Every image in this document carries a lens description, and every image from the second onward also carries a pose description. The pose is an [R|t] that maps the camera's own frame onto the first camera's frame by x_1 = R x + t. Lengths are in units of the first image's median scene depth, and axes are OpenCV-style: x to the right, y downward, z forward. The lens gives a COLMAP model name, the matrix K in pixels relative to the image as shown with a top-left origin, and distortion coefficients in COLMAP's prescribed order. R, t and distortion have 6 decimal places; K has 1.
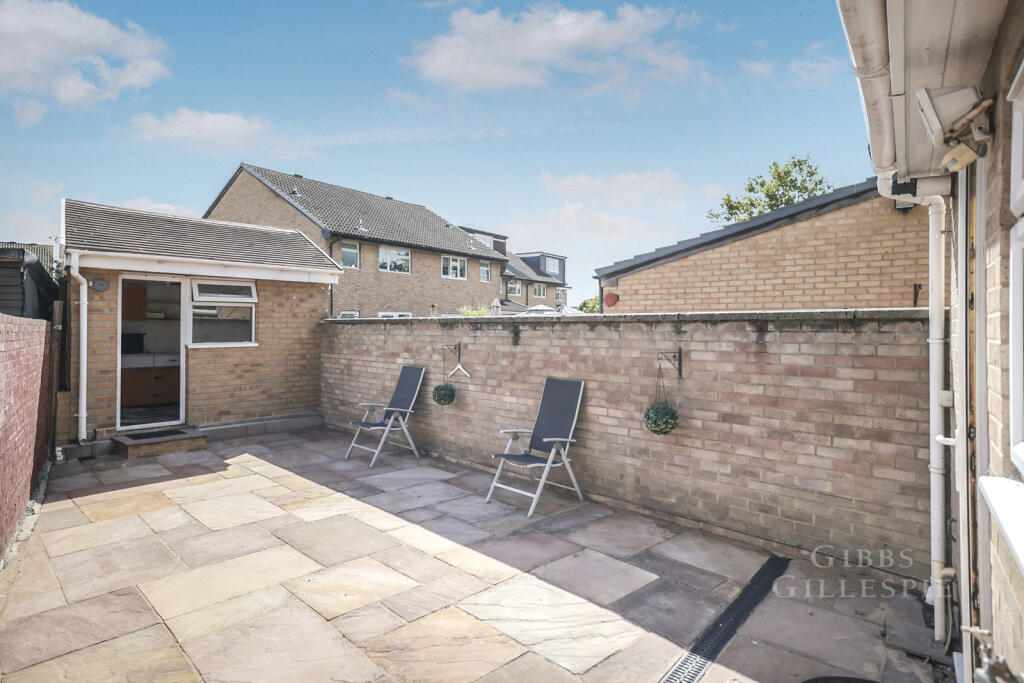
lens RADIAL K [[579.5, 0, 510.9], [0, 579.5, 327.0], [0, 0, 1]] dist [-0.001742, -0.000895]
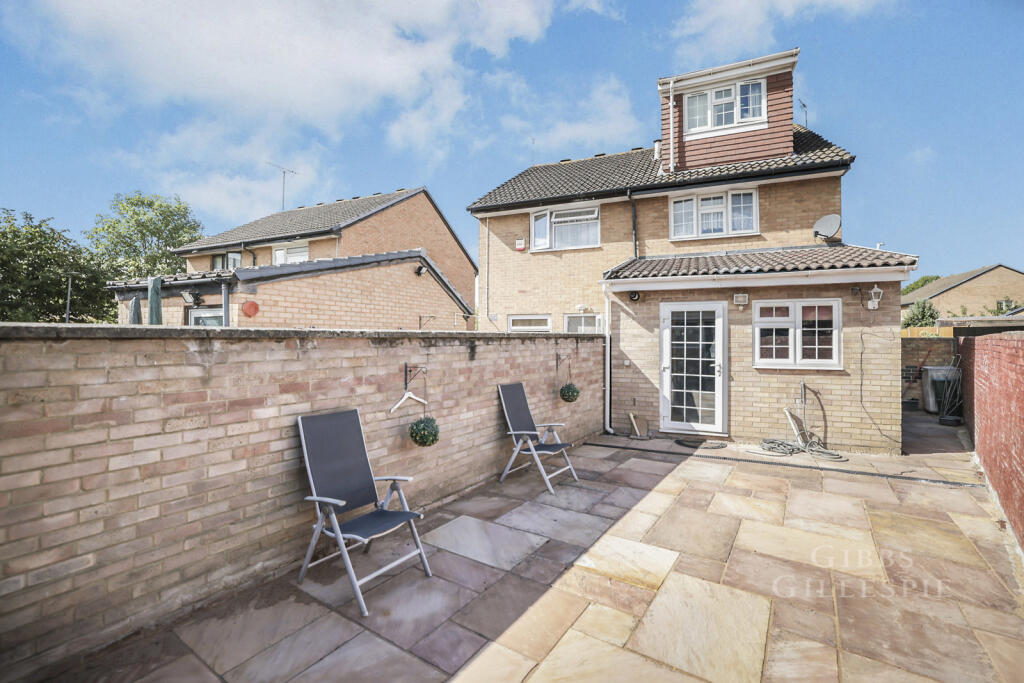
lens RADIAL K [[438.0, 0, 512.0], [0, 438.0, 341.5], [0, 0, 1]] dist [-0.018645, 0.000336]
pose [[-0.197461, -0.010665, 0.980253, -0.751735], [0.000579, 0.999939, 0.010996, -0.009580], [-0.980311, 0.002739, -0.197443, 1.075667]]
